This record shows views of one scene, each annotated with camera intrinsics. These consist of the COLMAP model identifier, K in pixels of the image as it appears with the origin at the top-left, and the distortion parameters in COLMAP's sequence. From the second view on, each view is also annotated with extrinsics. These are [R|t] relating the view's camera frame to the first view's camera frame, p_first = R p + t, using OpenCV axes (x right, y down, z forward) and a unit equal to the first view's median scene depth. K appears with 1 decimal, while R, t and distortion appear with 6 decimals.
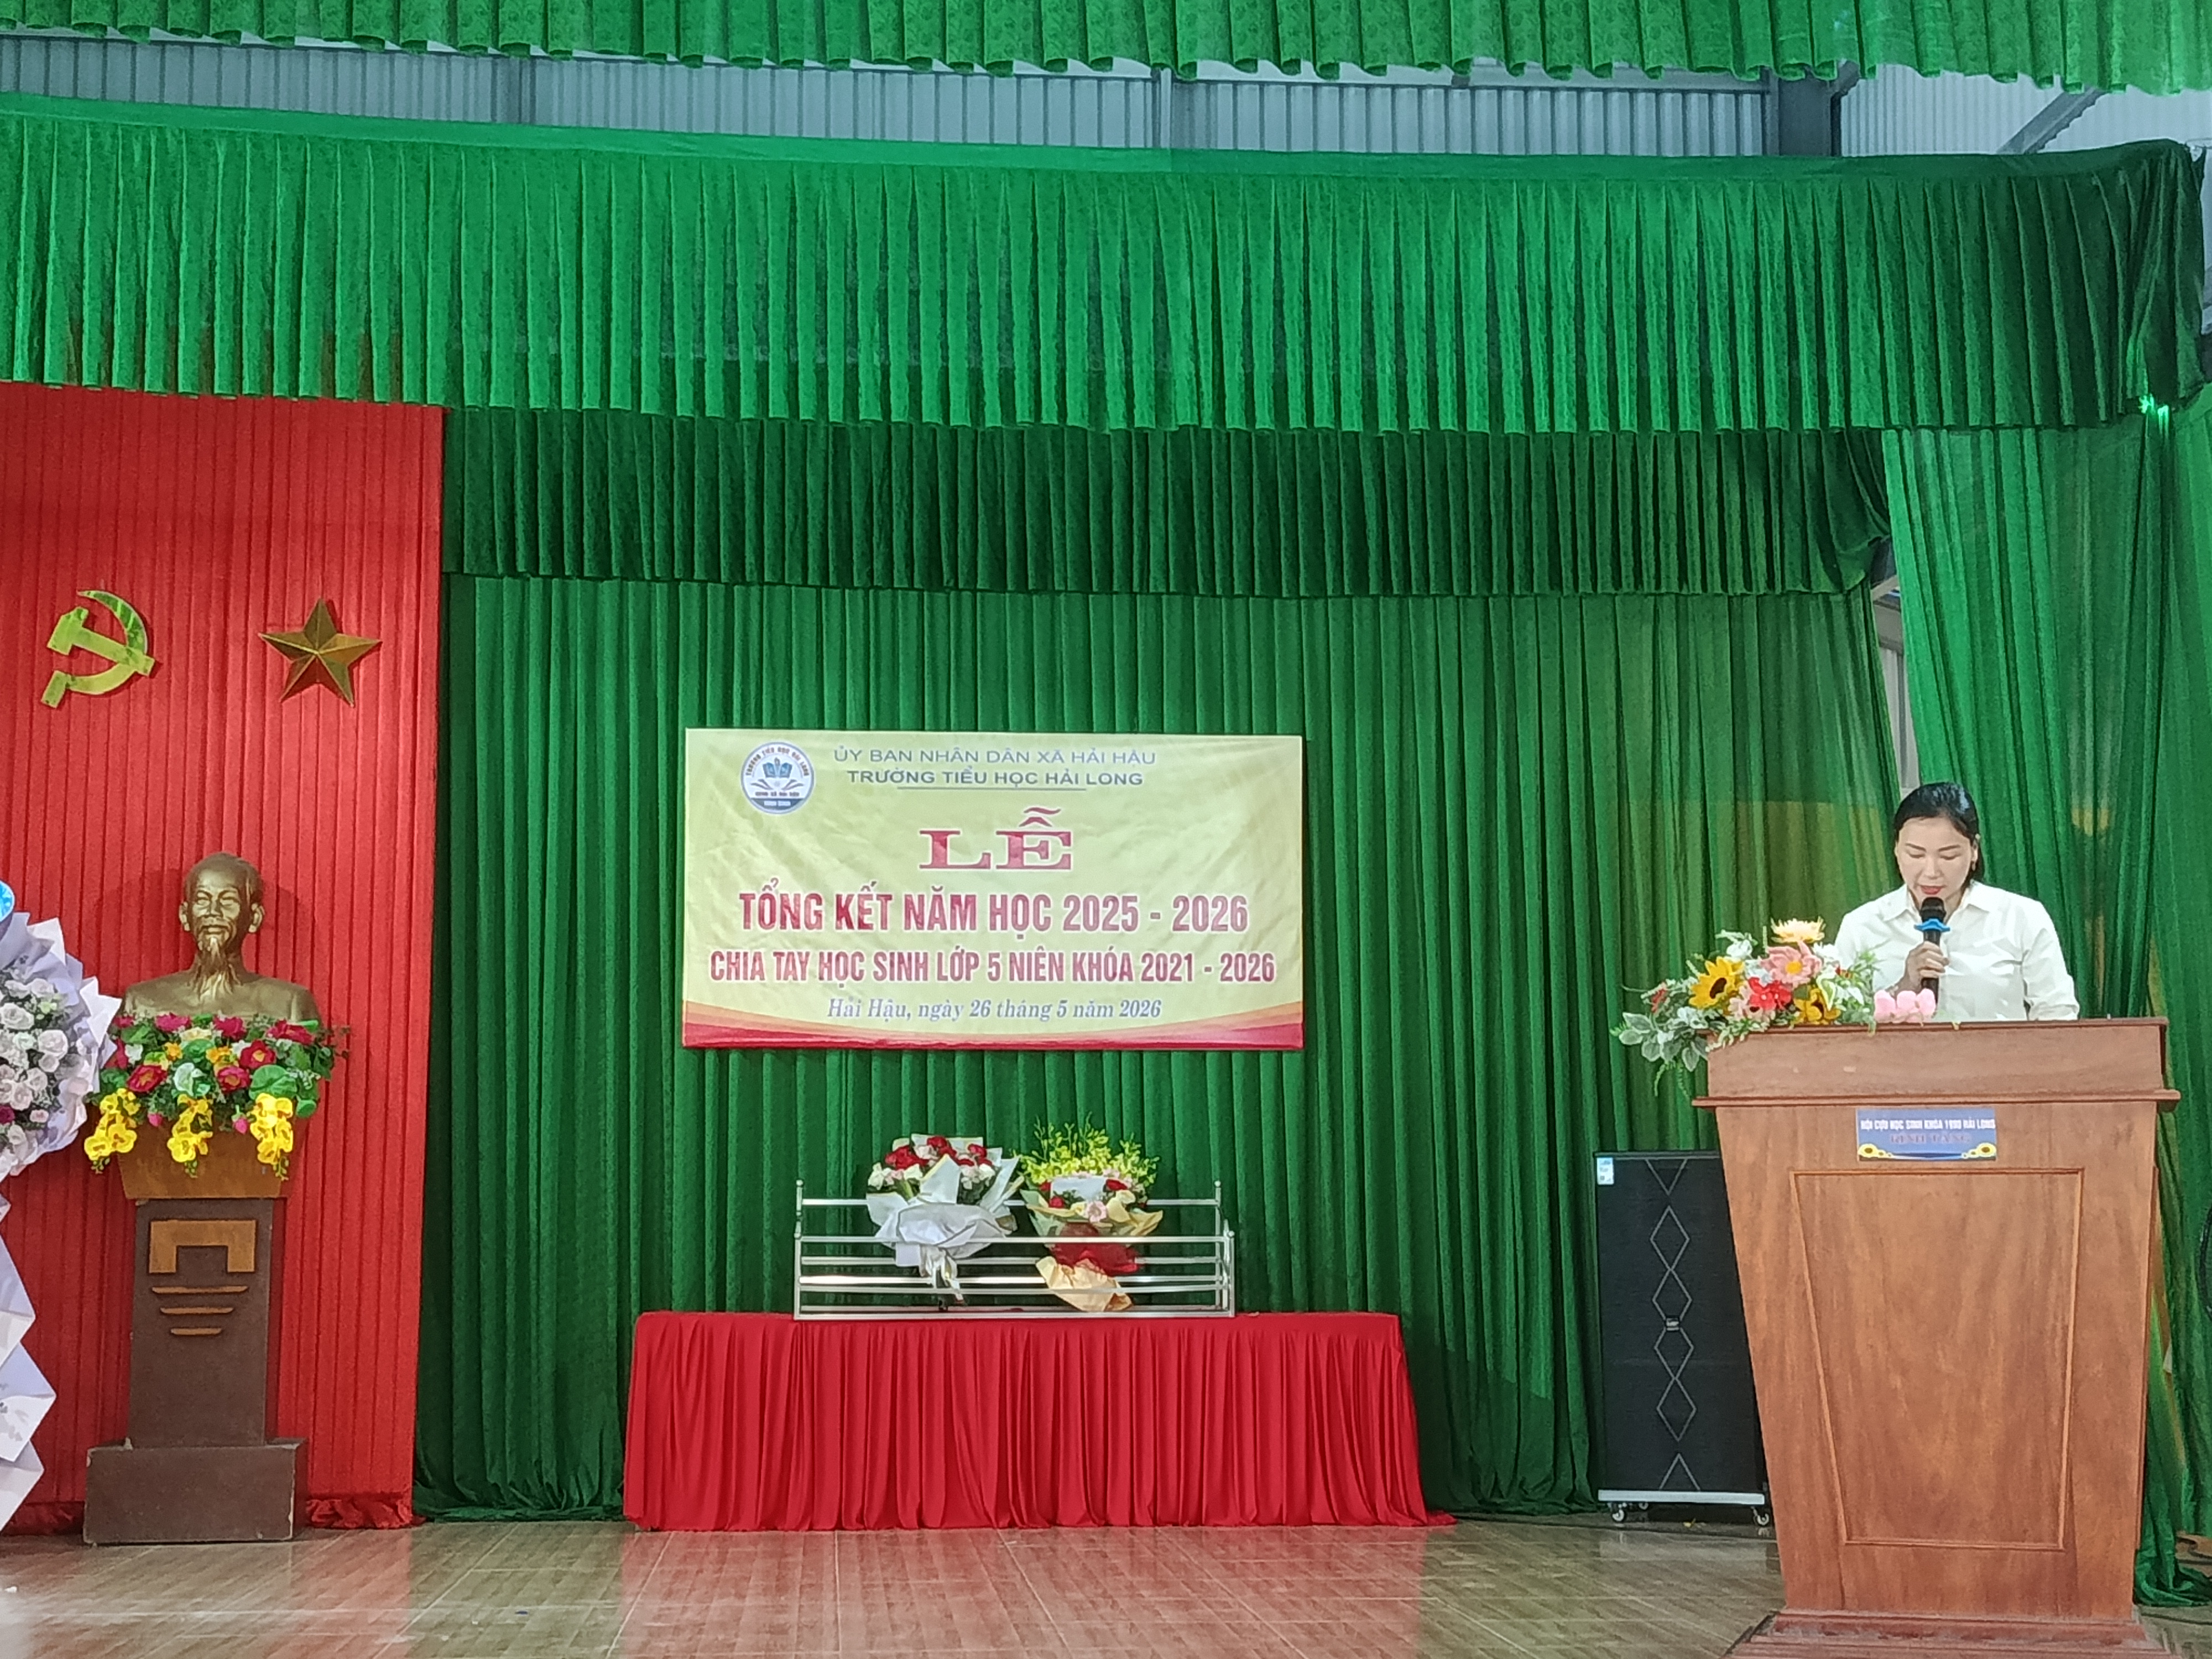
lens RADIAL K [[3338.2, 0, 1106.4], [0, 3338.2, 835.9], [0, 0, 1]] dist [0.189988, -0.555286]
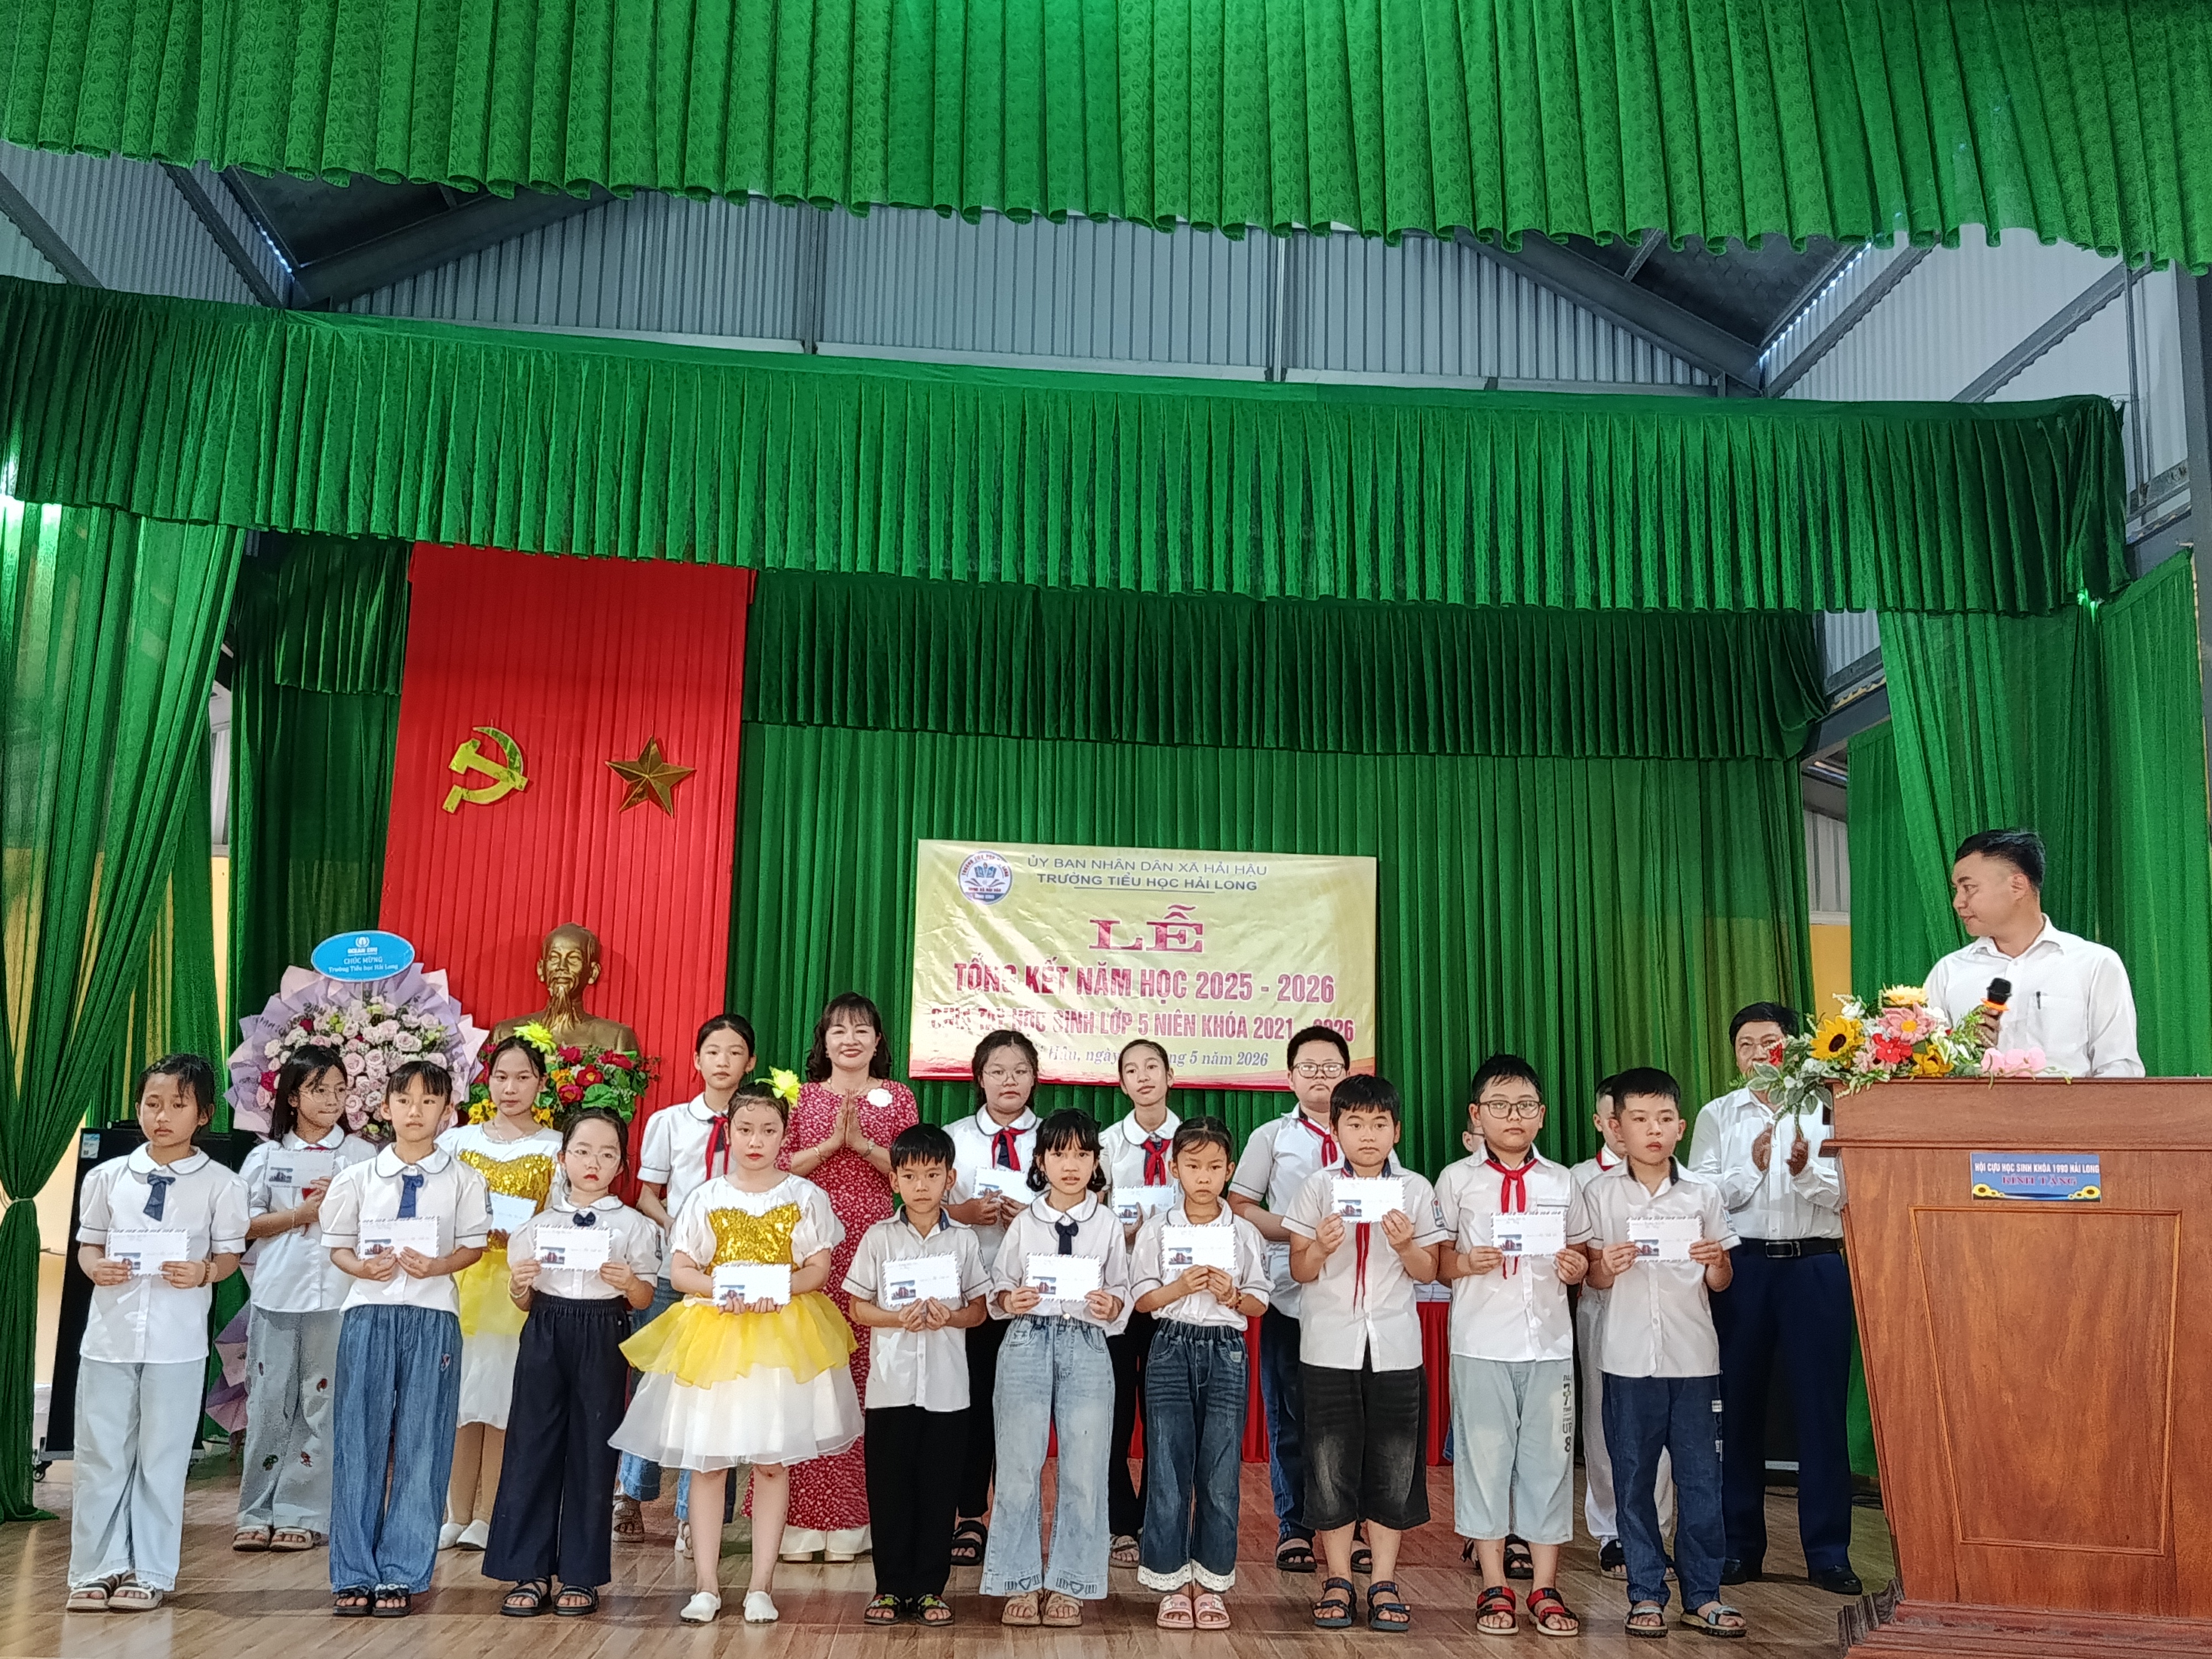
lens RADIAL K [[2124.1, 0, 1105.4], [0, 2124.1, 827.2], [0, 0, 1]] dist [0.123863, -0.238189]
pose [[0.999440, 0.022696, -0.024601, -0.036189], [-0.024182, 0.997790, -0.061884, 0.016712], [0.023143, 0.062444, 0.997780, 0.185143]]
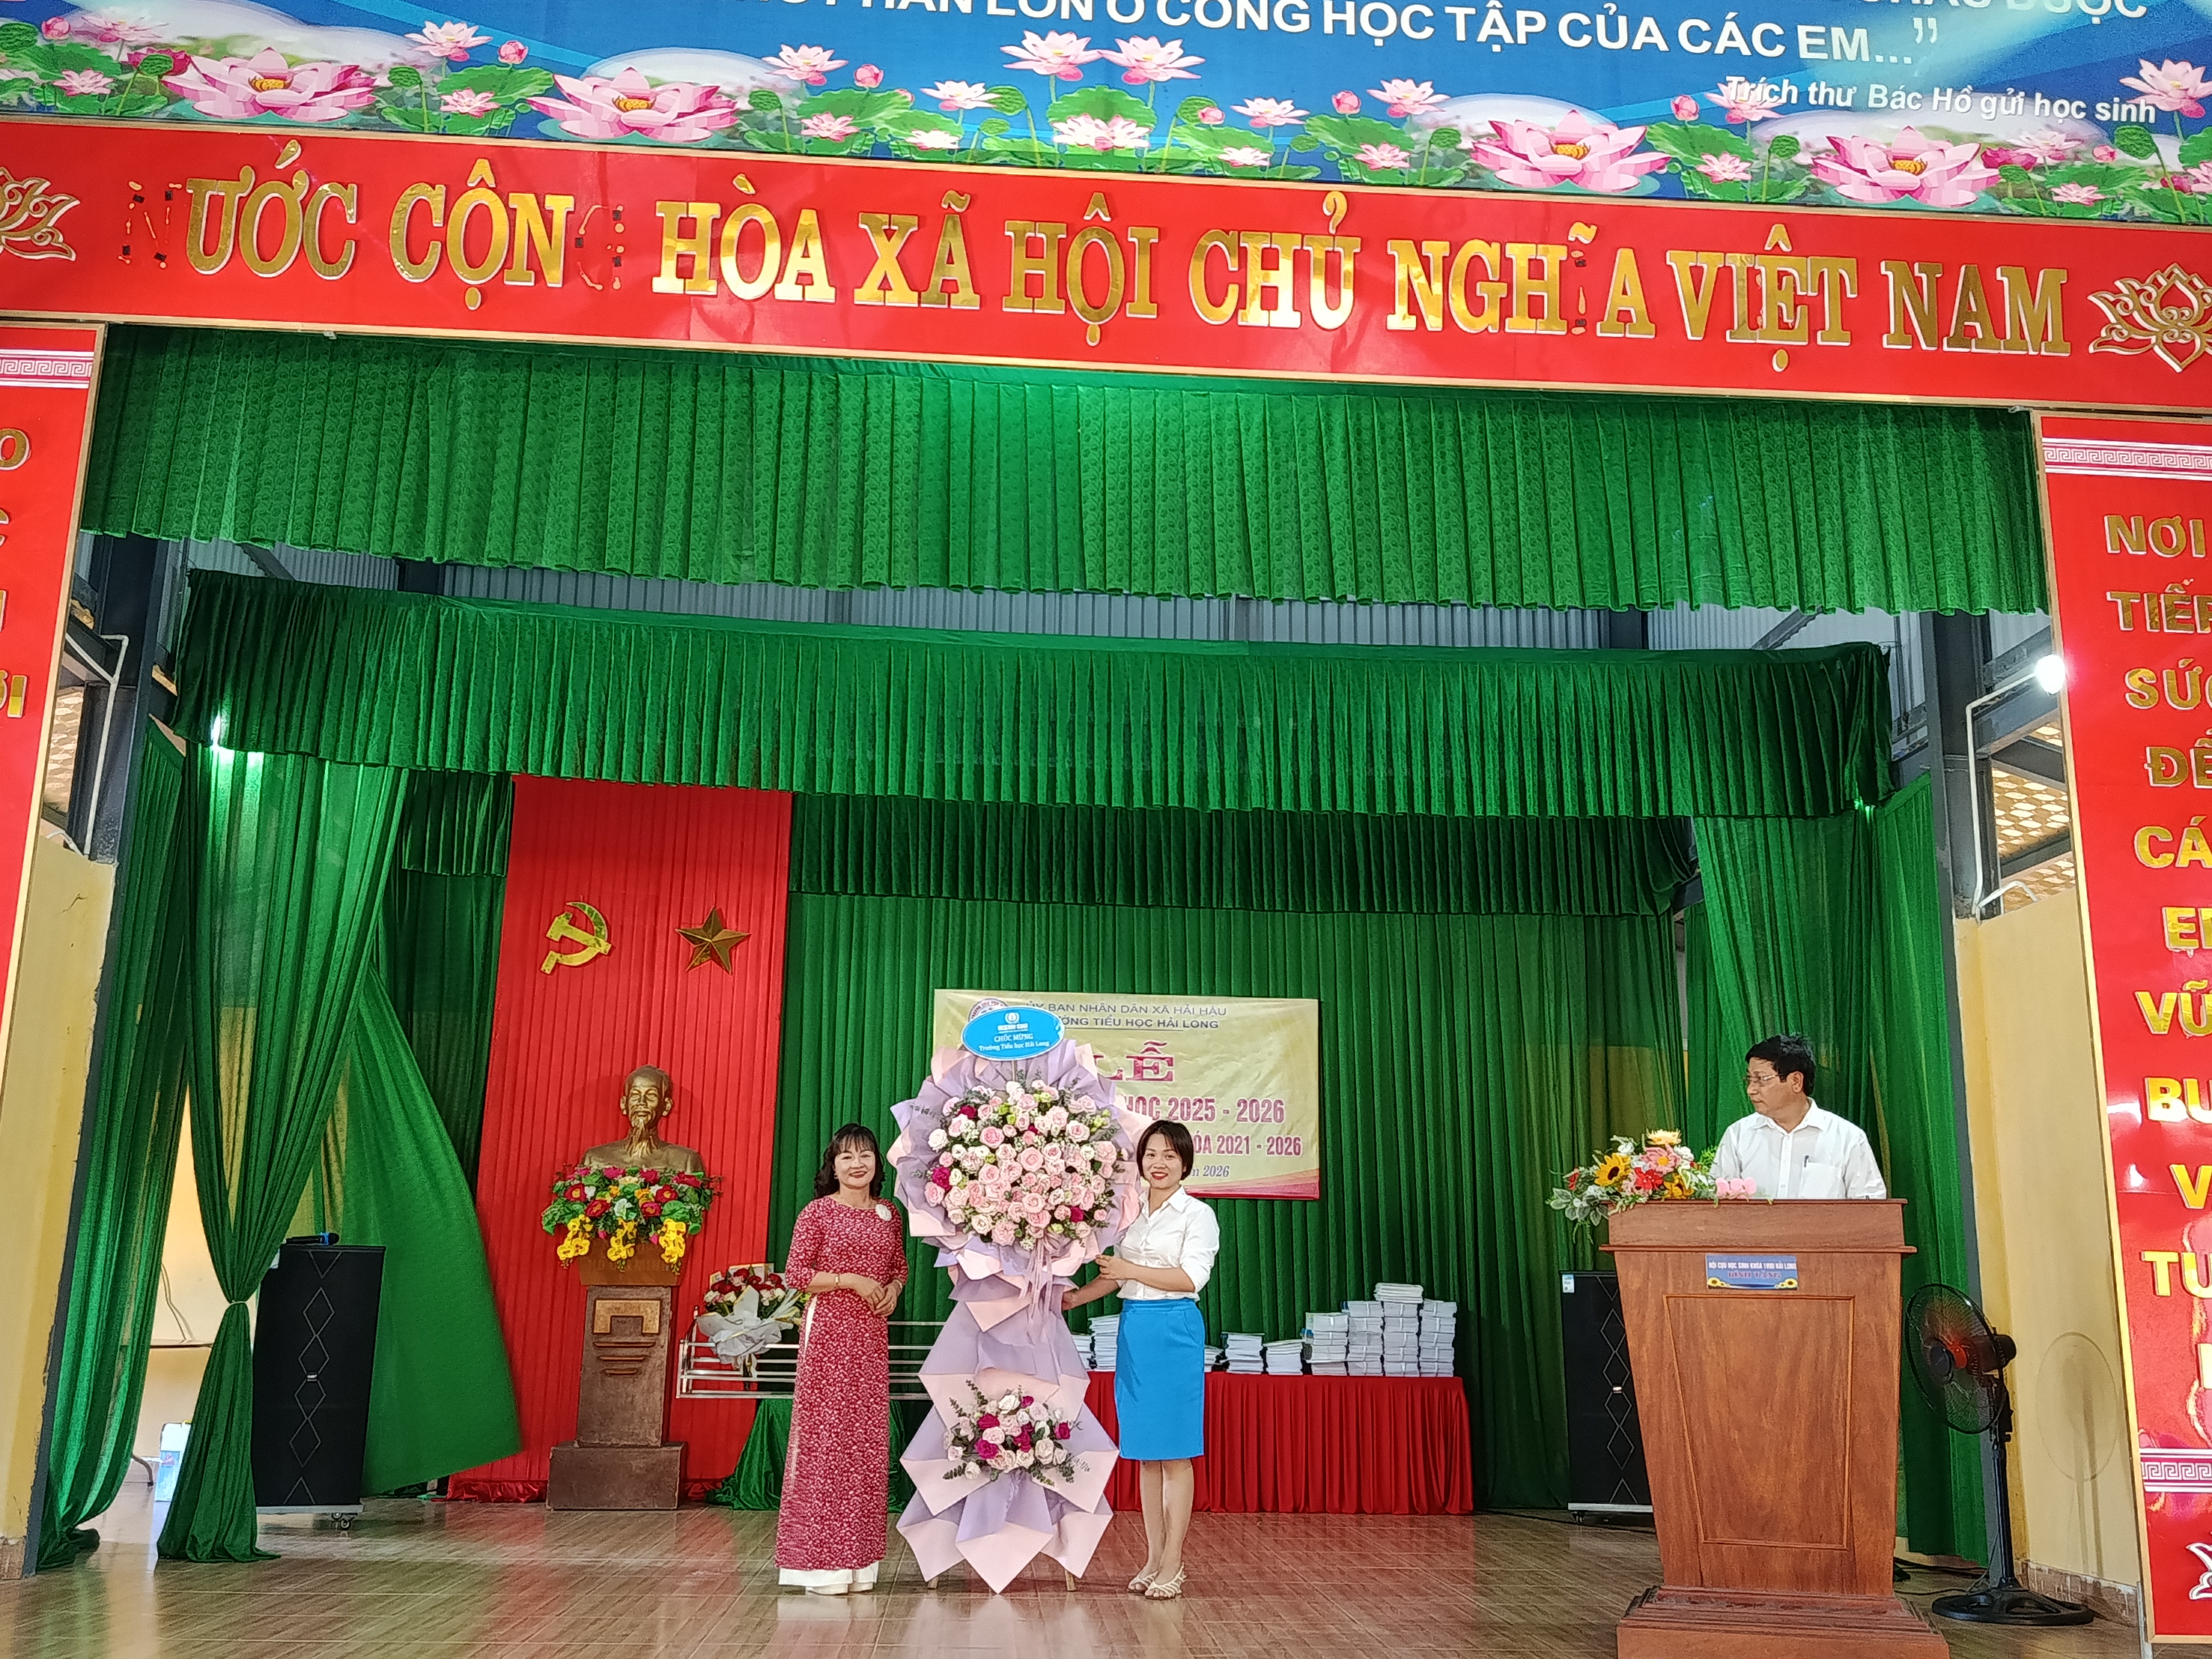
lens RADIAL K [[2065.8, 0, 1106.0], [0, 2065.8, 829.5], [0, 0, 1]] dist [0.130693, -0.261097]
pose [[0.999577, 0.011399, -0.026742, -0.021407], [-0.014178, 0.994249, -0.106152, -0.005270], [0.025378, 0.106486, 0.993990, 0.008203]]
